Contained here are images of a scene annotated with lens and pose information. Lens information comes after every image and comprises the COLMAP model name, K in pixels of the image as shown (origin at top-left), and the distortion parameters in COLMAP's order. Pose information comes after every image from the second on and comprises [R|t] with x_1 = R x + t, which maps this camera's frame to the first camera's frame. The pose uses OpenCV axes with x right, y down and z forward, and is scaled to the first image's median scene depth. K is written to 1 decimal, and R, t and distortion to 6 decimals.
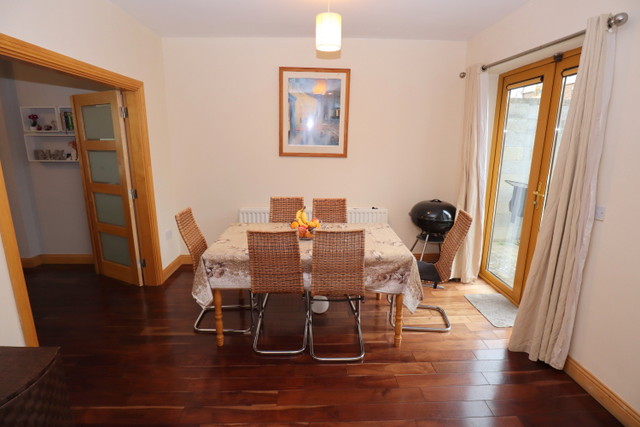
lens RADIAL K [[320.2, 0, 316.7], [0, 320.2, 214.6], [0, 0, 1]] dist [-0.054075, 0.014584]
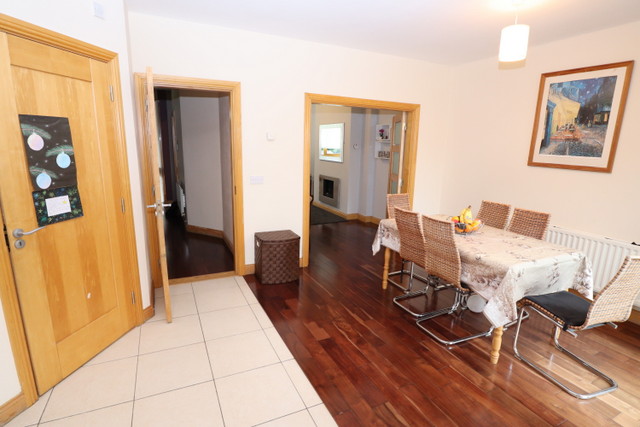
lens RADIAL K [[320.2, 0, 316.7], [0, 320.2, 214.6], [0, 0, 1]] dist [-0.054075, 0.014584]
pose [[0.407065, 0.196778, -0.891951, 0.601612], [-0.224298, 0.968153, 0.111225, 0.000331], [0.885431, 0.154787, 0.438238, 0.041054]]
